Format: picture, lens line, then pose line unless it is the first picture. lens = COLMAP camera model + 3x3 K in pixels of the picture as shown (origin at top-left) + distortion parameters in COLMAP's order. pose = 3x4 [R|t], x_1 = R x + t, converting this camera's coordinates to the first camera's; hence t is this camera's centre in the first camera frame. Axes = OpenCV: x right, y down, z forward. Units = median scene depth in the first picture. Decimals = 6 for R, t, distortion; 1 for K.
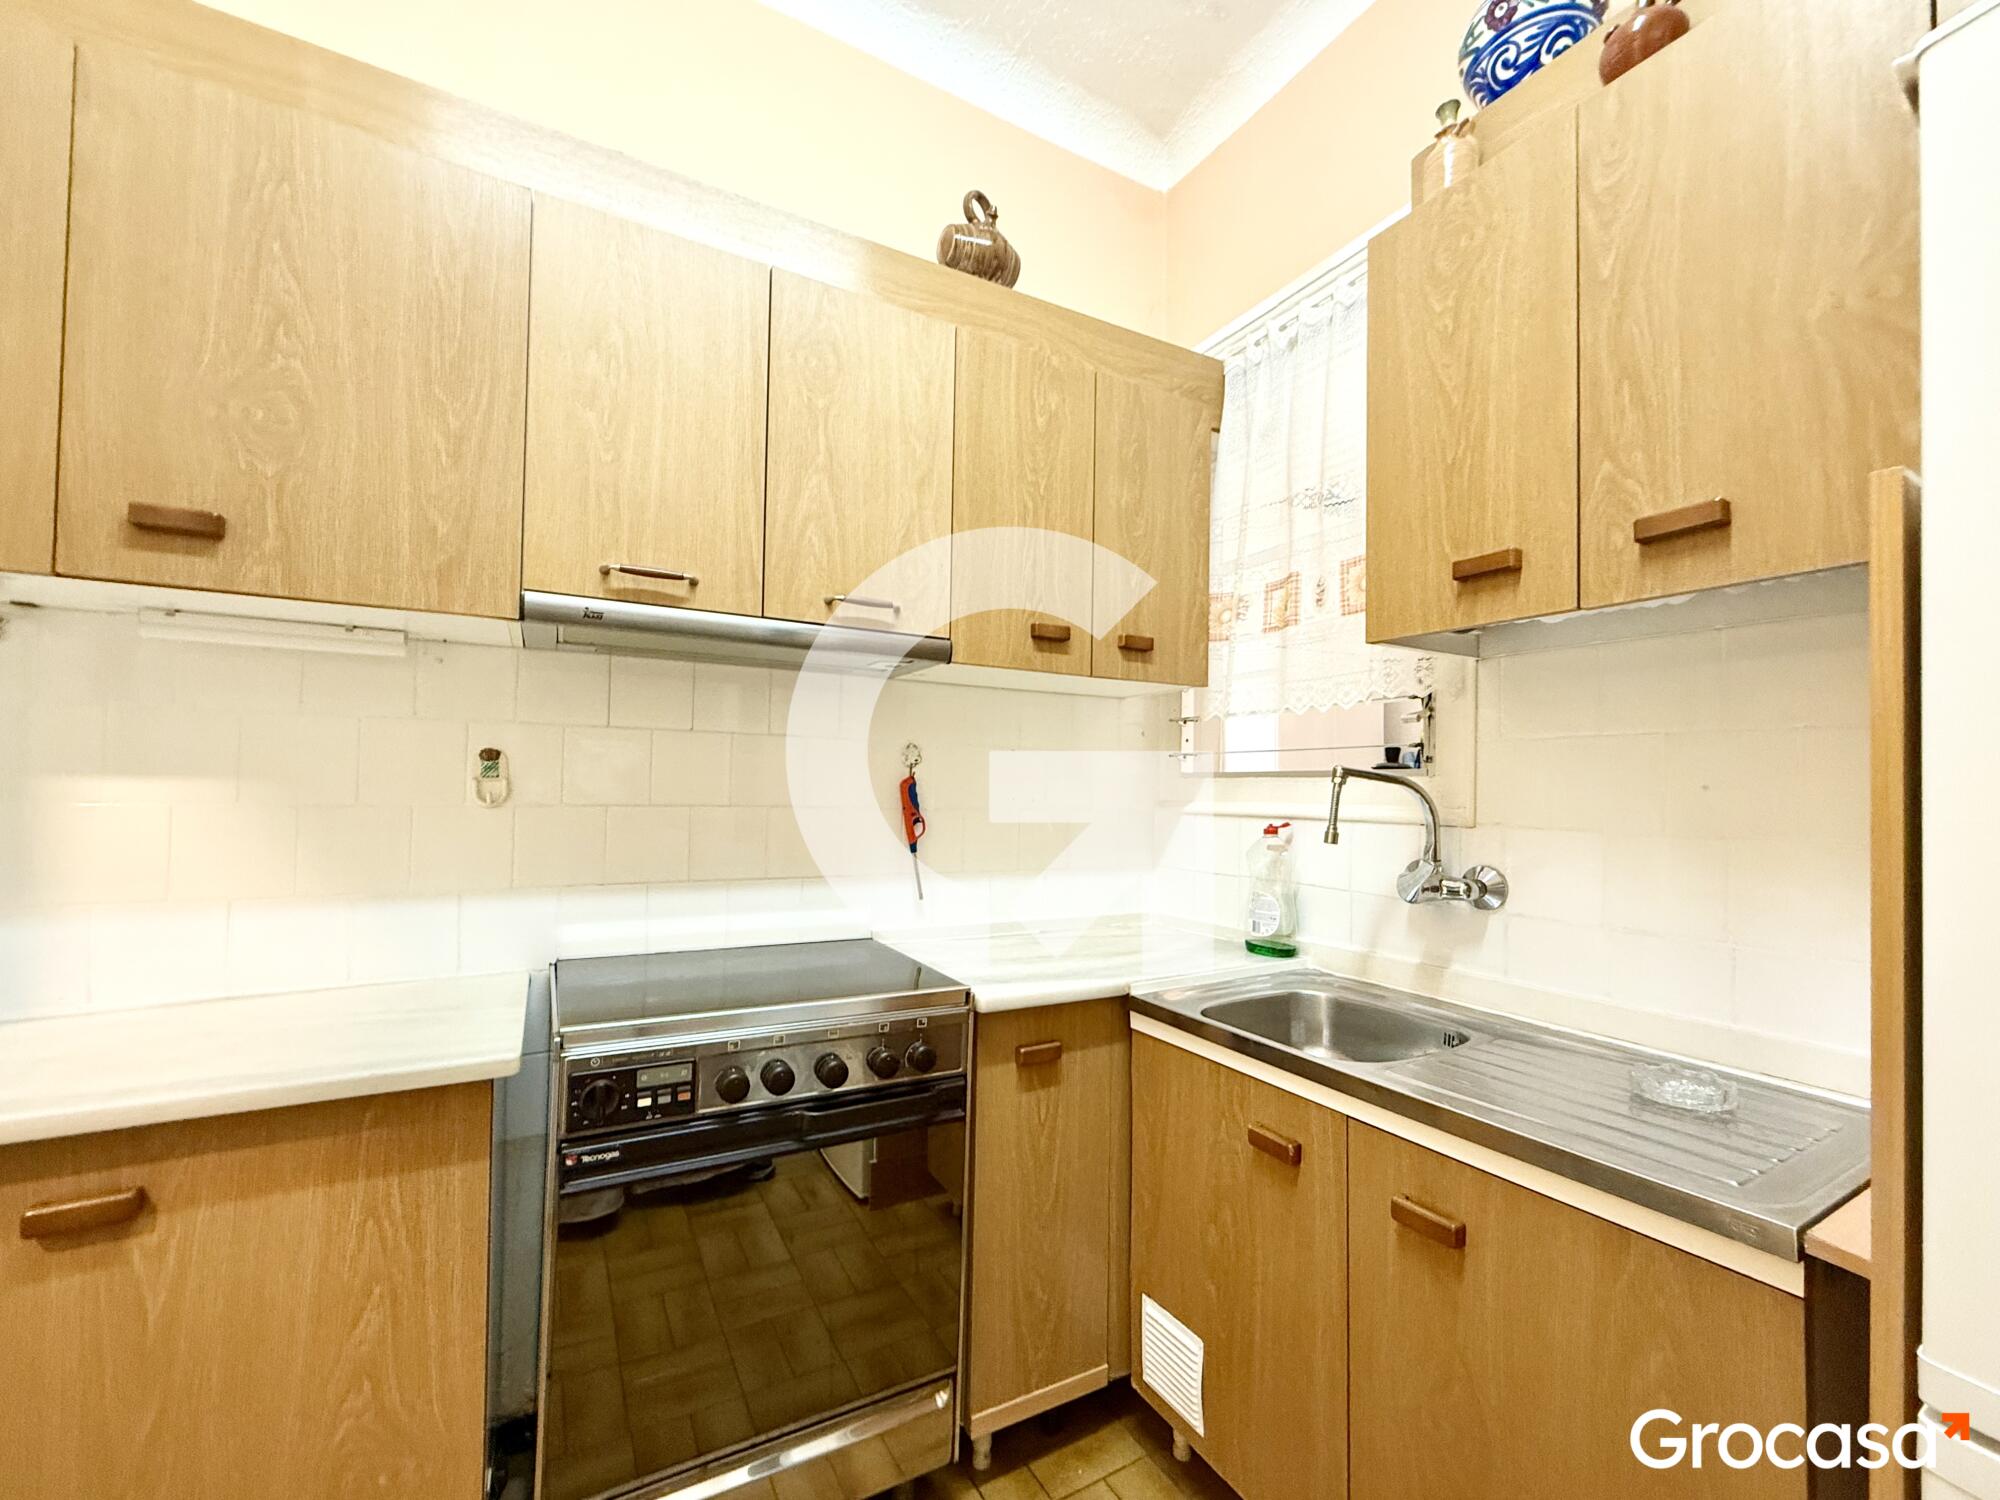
lens RADIAL K [[815.0, 0, 996.0], [0, 815.0, 774.1], [0, 0, 1]] dist [0.000236, 0.000179]
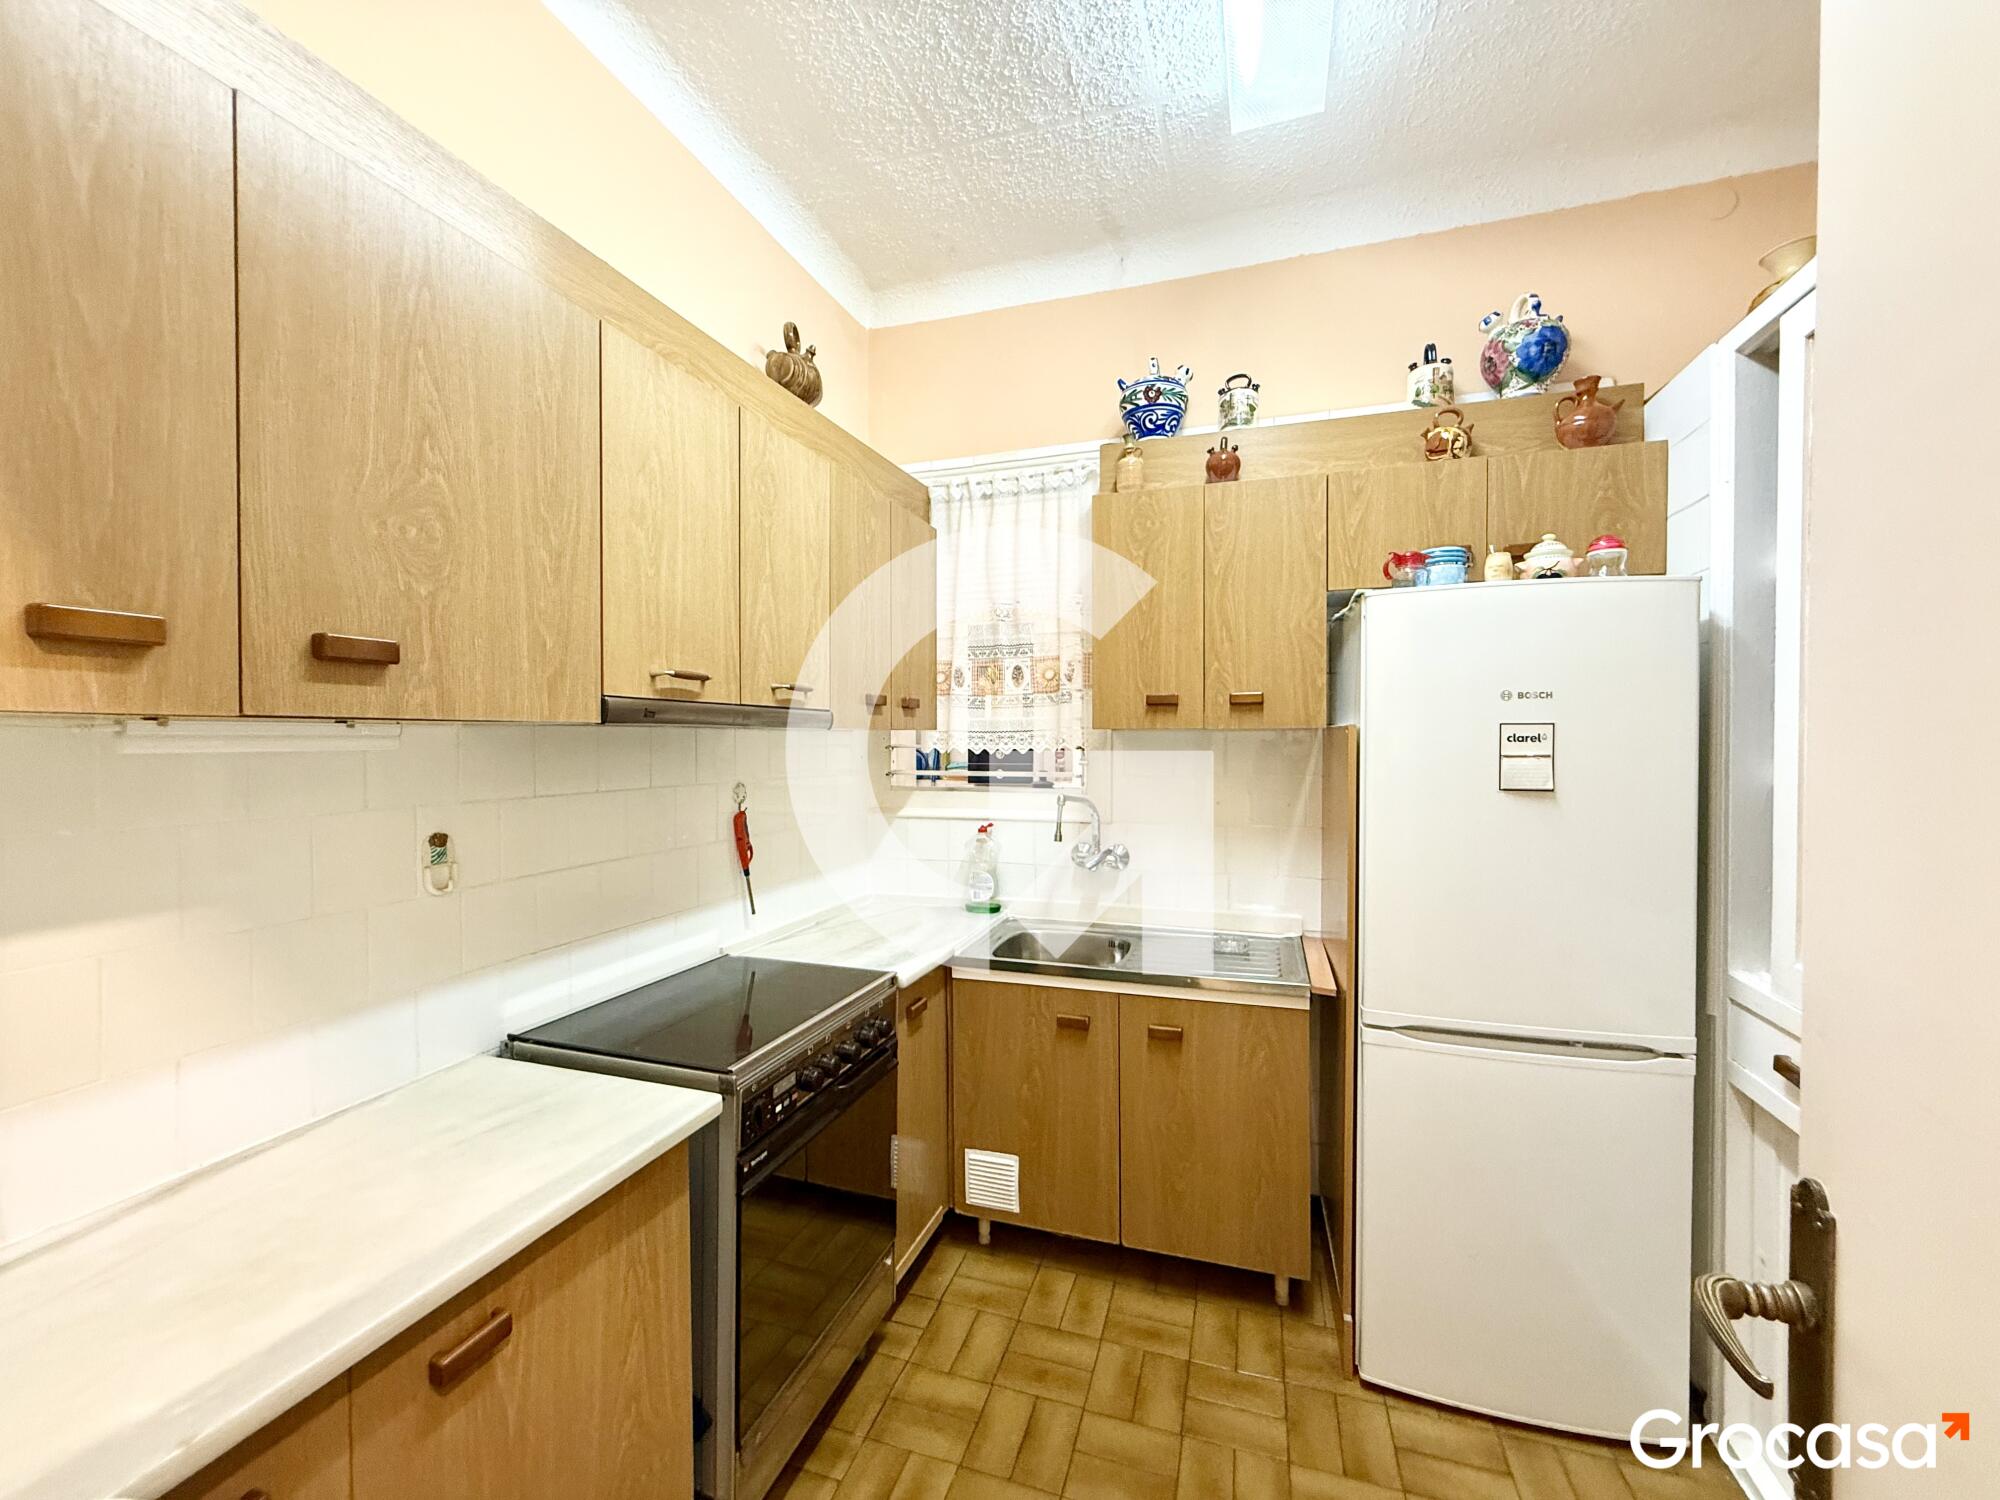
lens RADIAL K [[810.0, 0, 1000.0], [0, 810.0, 750.0], [0, 0, 1]] dist [-0.001065, -0.000309]
pose [[0.734241, -0.028218, 0.678302, -0.968506], [0.000710, 0.999167, 0.040797, -0.206863], [-0.678888, -0.029473, 0.733650, -0.158513]]
